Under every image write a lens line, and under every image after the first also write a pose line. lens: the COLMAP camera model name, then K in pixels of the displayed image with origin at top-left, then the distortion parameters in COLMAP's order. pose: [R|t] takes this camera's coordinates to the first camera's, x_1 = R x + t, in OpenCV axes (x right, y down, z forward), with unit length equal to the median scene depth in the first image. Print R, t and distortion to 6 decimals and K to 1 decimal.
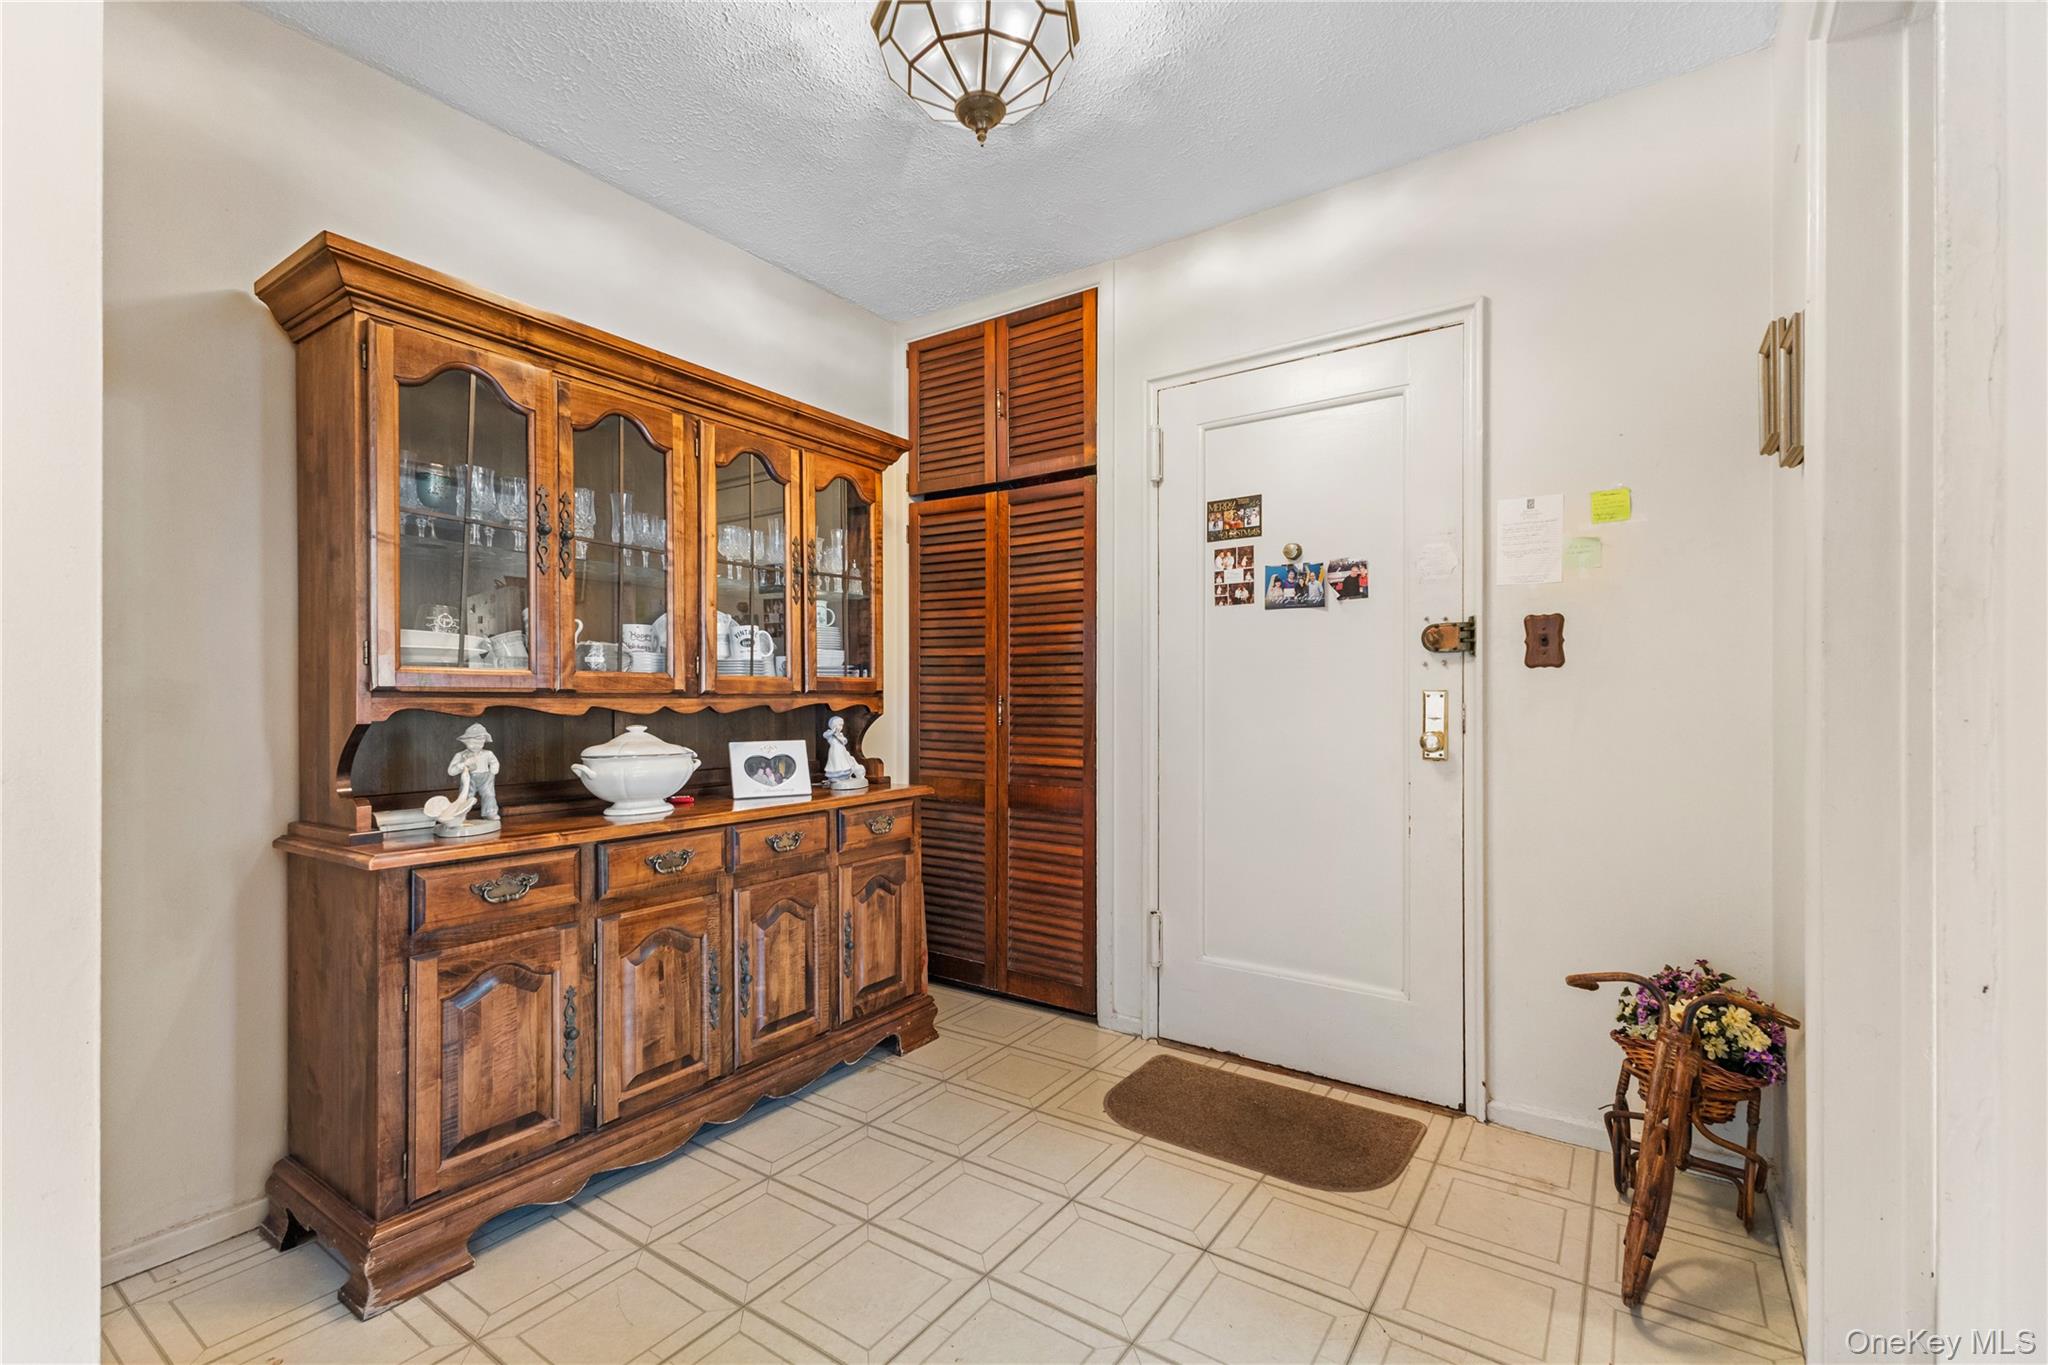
lens RADIAL K [[884.2, 0, 1033.8], [0, 884.2, 698.2], [0, 0, 1]] dist [0.012314, -0.004383]
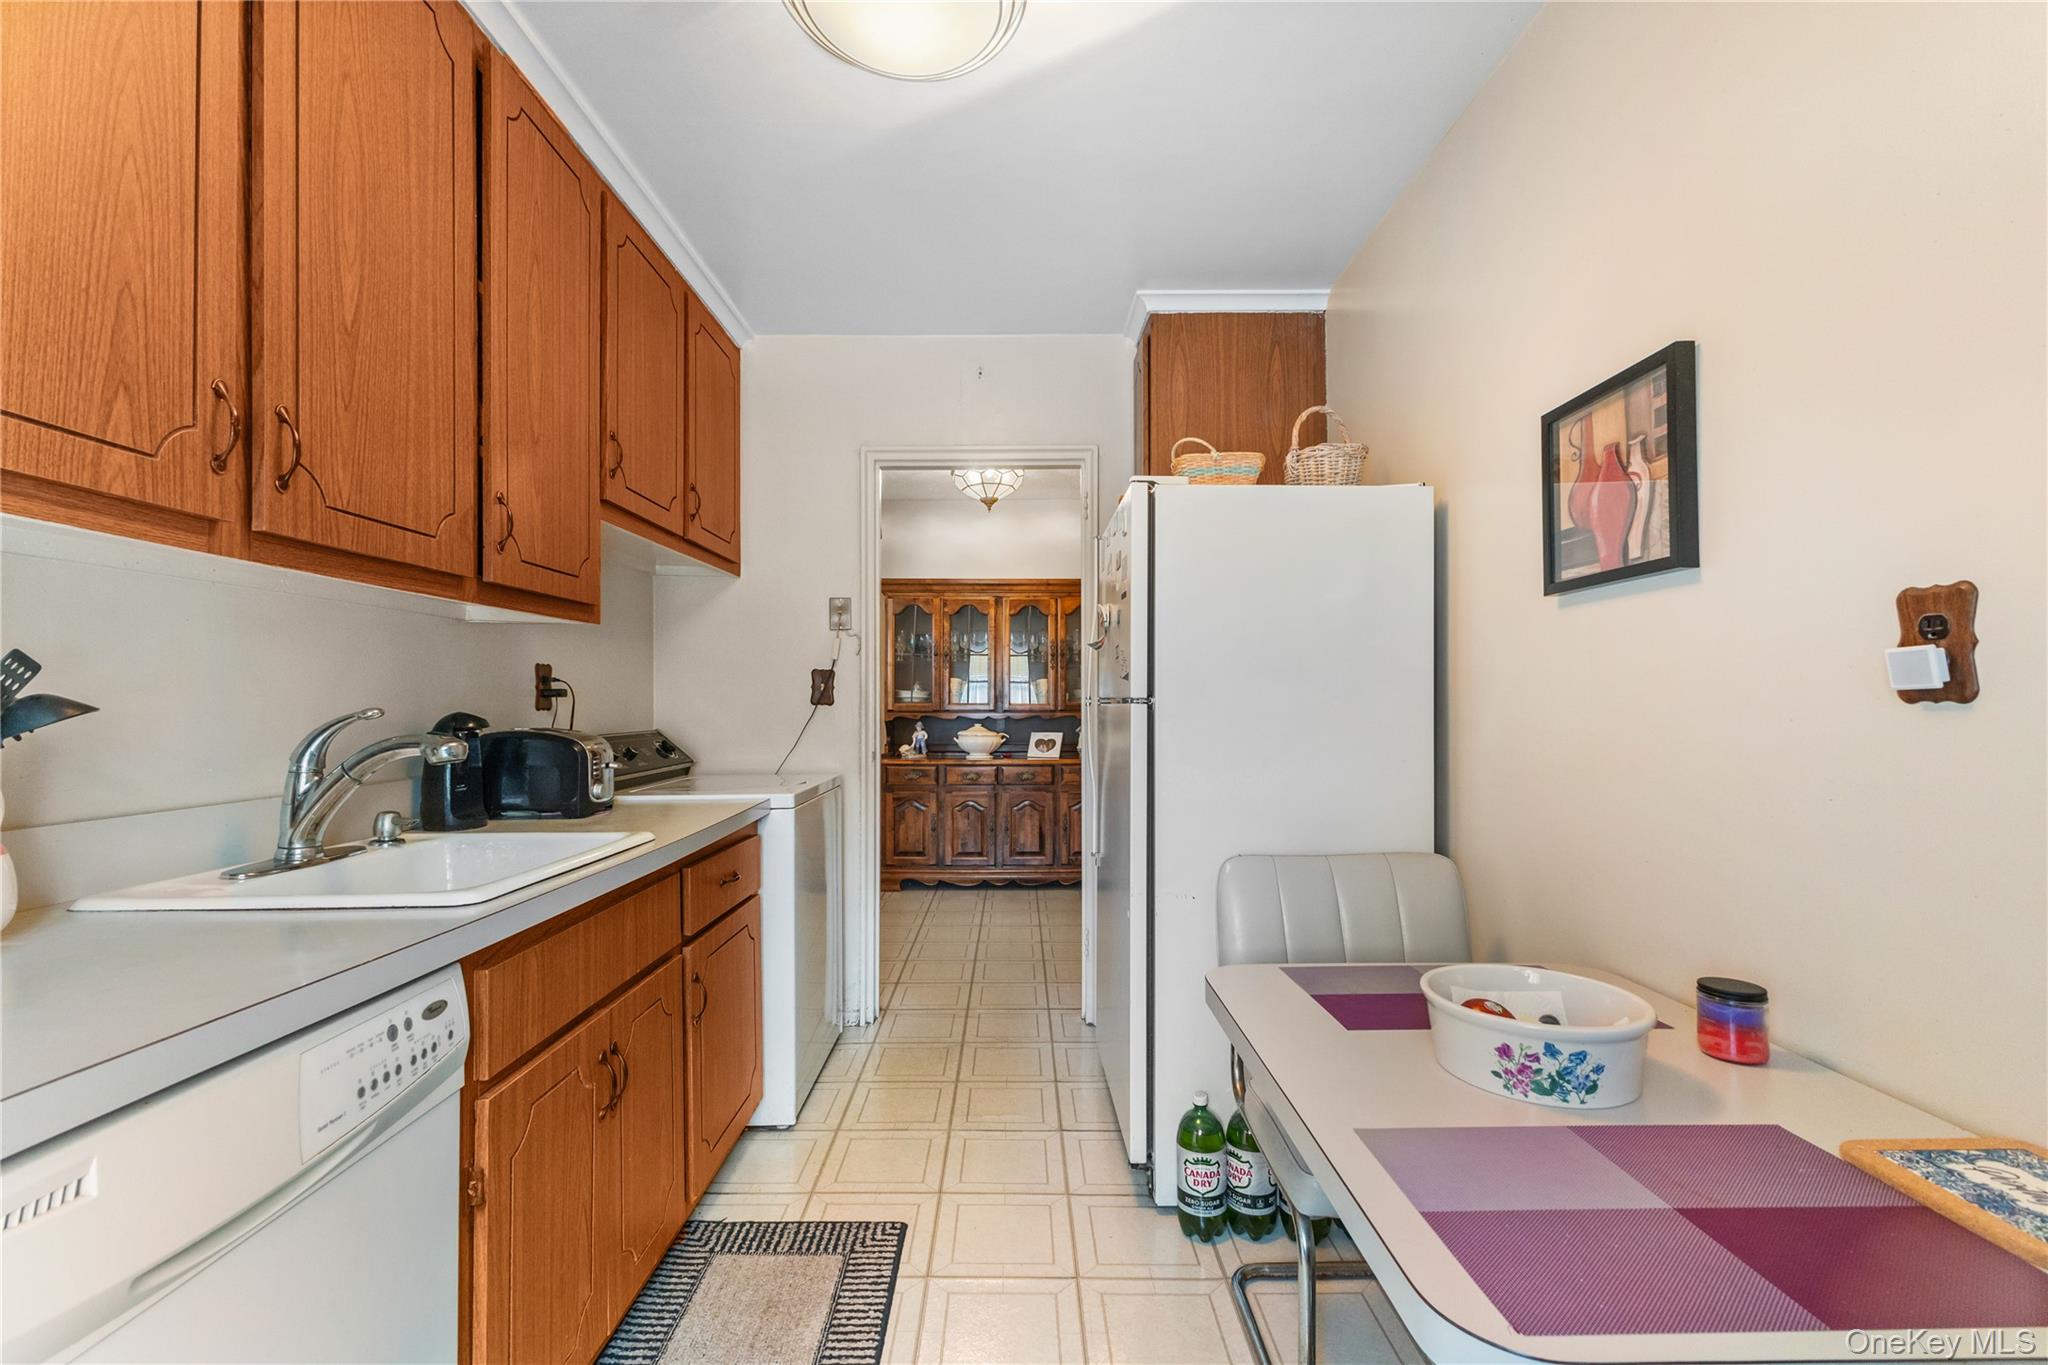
lens RADIAL K [[884.2, 0, 1036.2], [0, 884.2, 694.8], [0, 0, 1]] dist [0.012314, -0.004383]
pose [[0.577041, -0.006031, -0.816693, 1.487940], [-0.000075, 0.999972, -0.007437, -0.028498], [0.816715, 0.004352, 0.577024, -0.287074]]
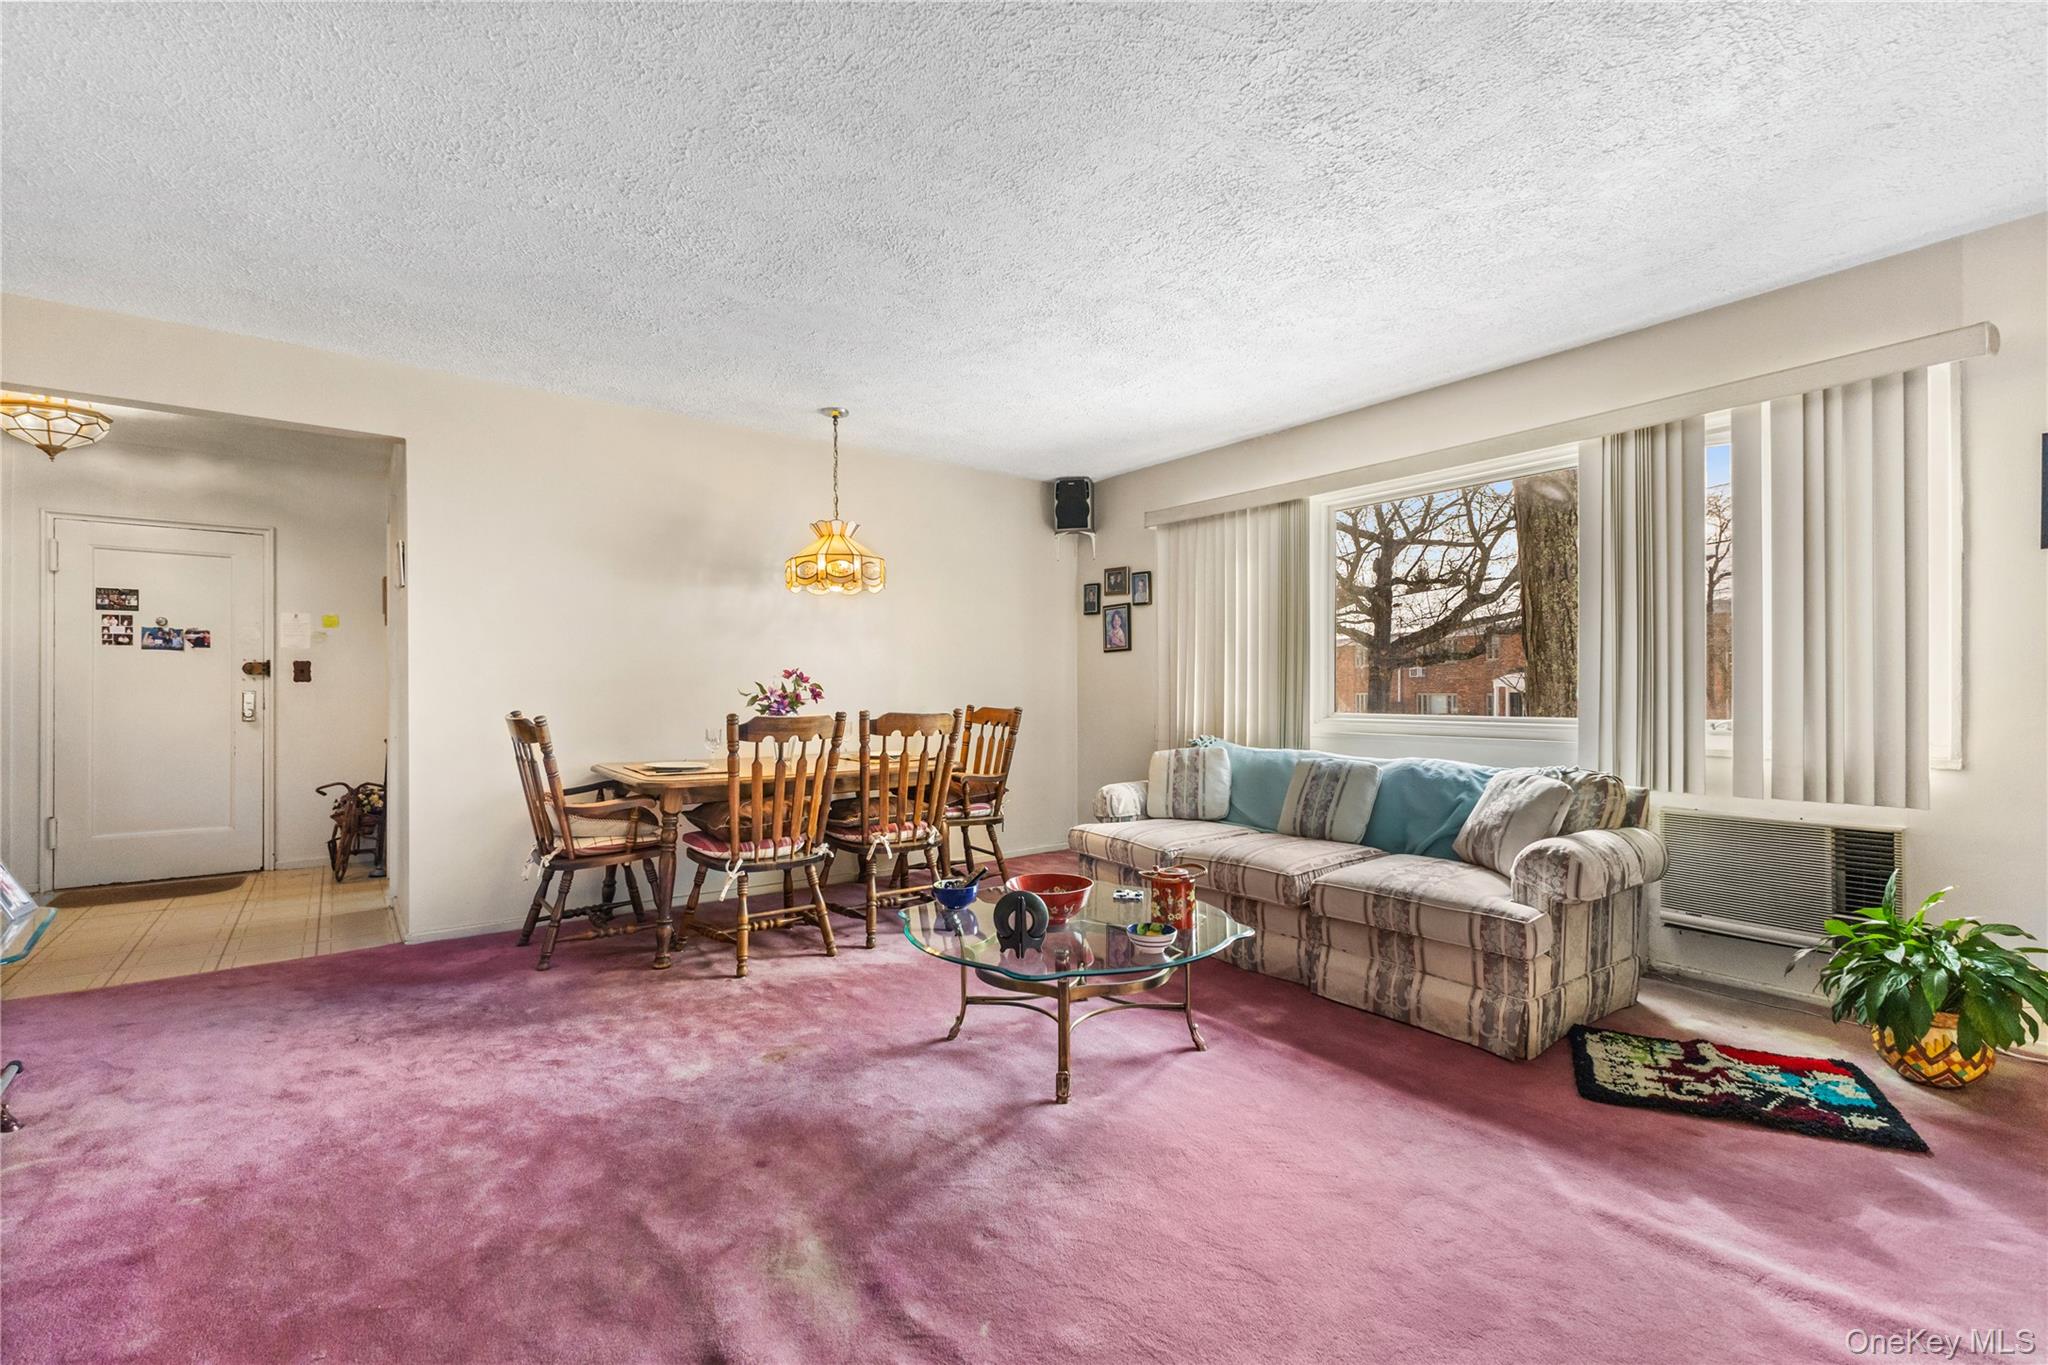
lens RADIAL K [[884.2, 0, 1023.4], [0, 884.2, 685.4], [0, 0, 1]] dist [0.012314, -0.004383]
pose [[0.309144, 0.004520, 0.951005, -1.012726], [0.001207, 0.999986, -0.005145, -0.007924], [-0.951014, 0.002739, 0.309134, -1.466505]]
